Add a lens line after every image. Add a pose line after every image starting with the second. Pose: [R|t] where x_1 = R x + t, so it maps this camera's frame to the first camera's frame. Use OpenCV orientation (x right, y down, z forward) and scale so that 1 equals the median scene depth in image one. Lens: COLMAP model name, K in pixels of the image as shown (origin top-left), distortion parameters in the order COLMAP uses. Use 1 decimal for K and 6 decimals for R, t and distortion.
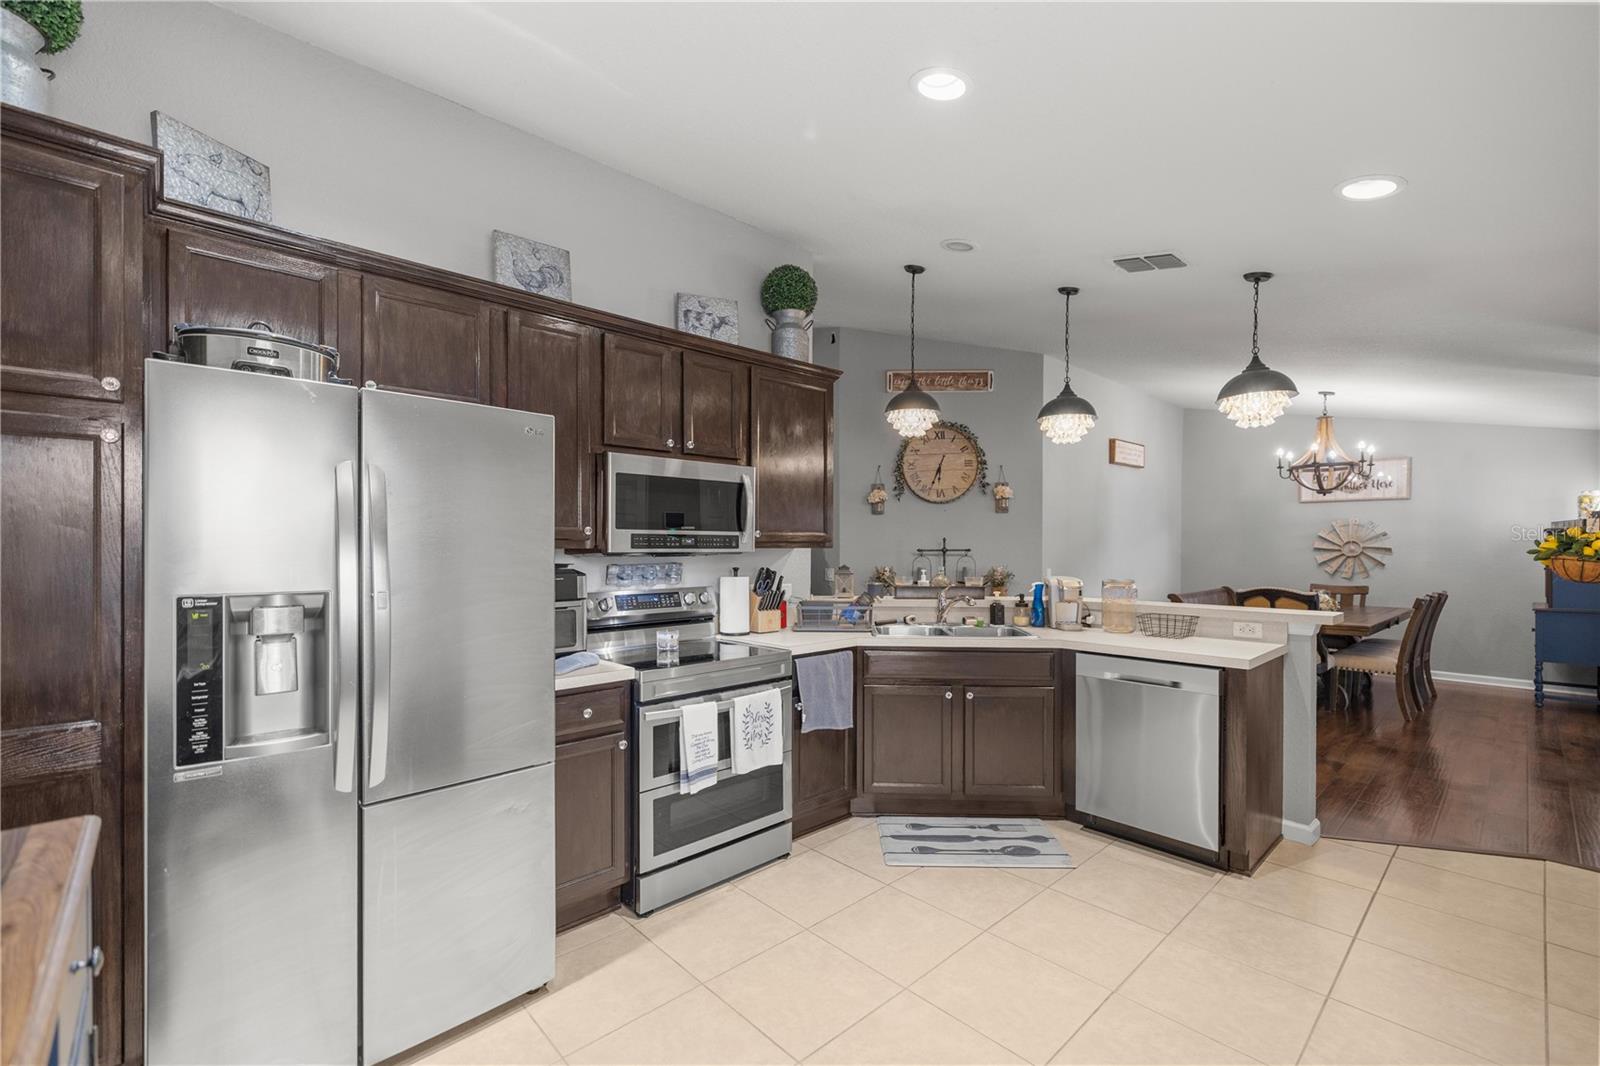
lens RADIAL K [[676.0, 0, 802.0], [0, 676.0, 547.9], [0, 0, 1]] dist [-0.001854, -0.000228]
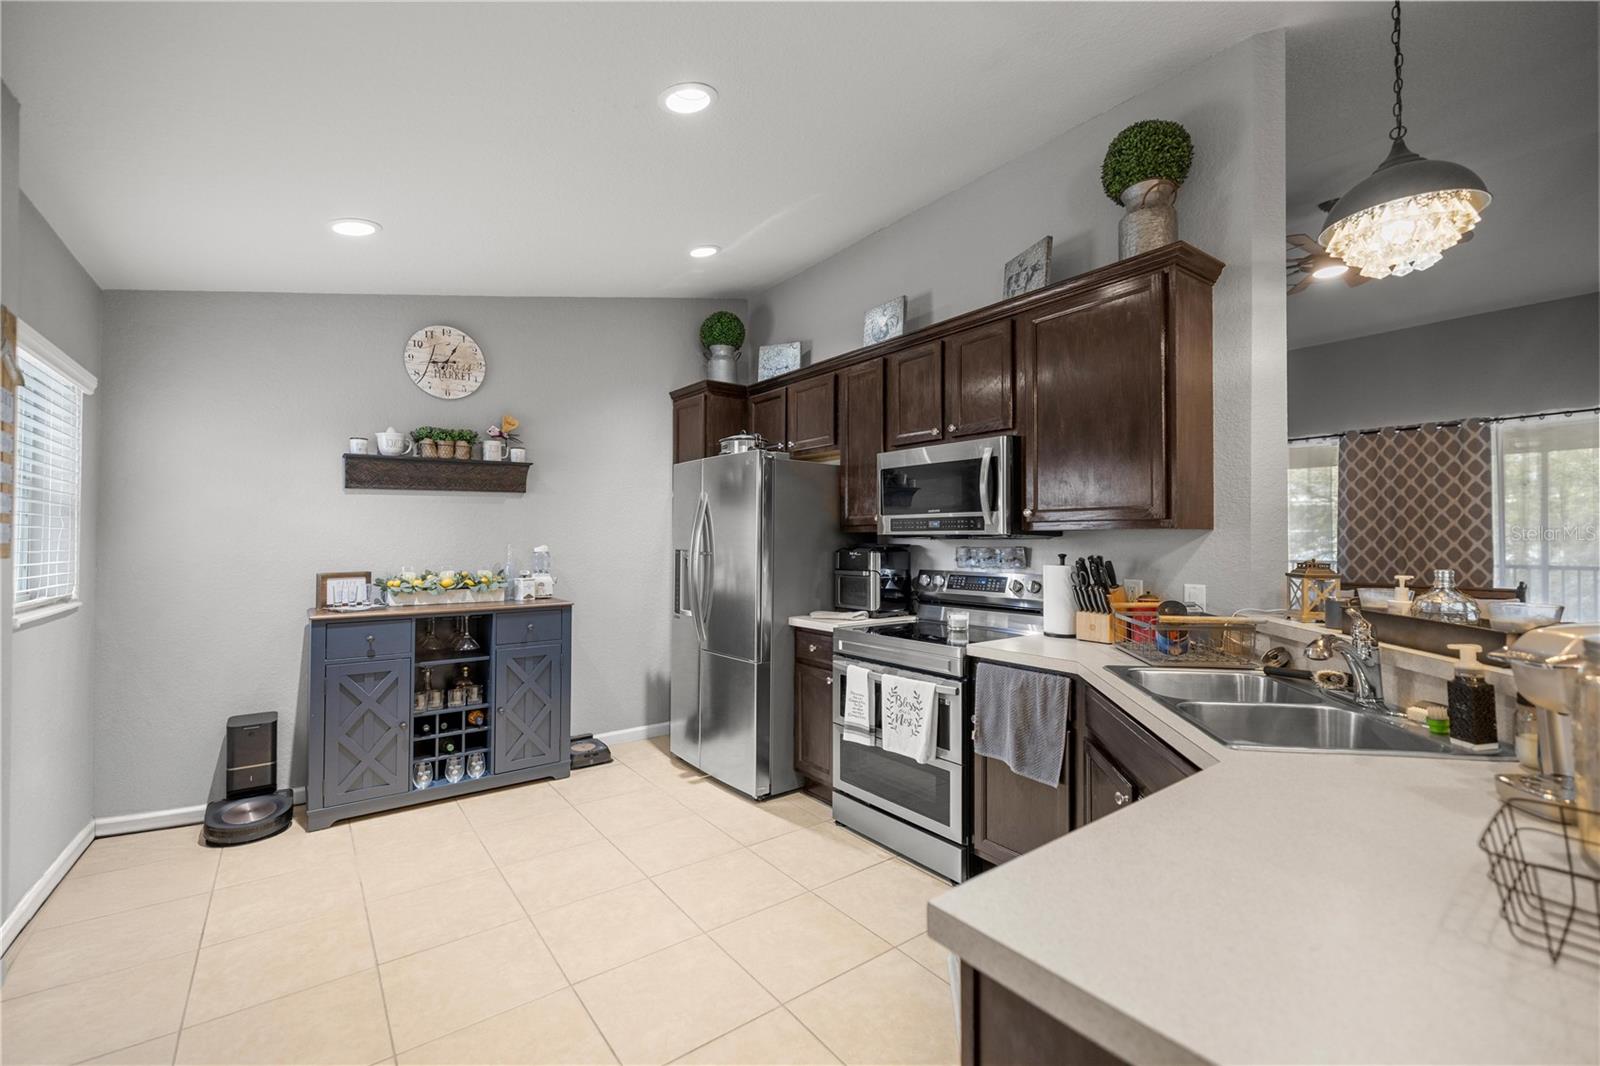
lens RADIAL K [[674.5, 0, 802.9], [0, 674.5, 529.7], [0, 0, 1]] dist [0.000006, 0.000014]
pose [[-0.098459, -0.013448, -0.995050, 0.875624], [-0.003683, 0.999907, -0.013150, 0.013222], [0.995134, 0.002370, -0.098499, 0.900853]]
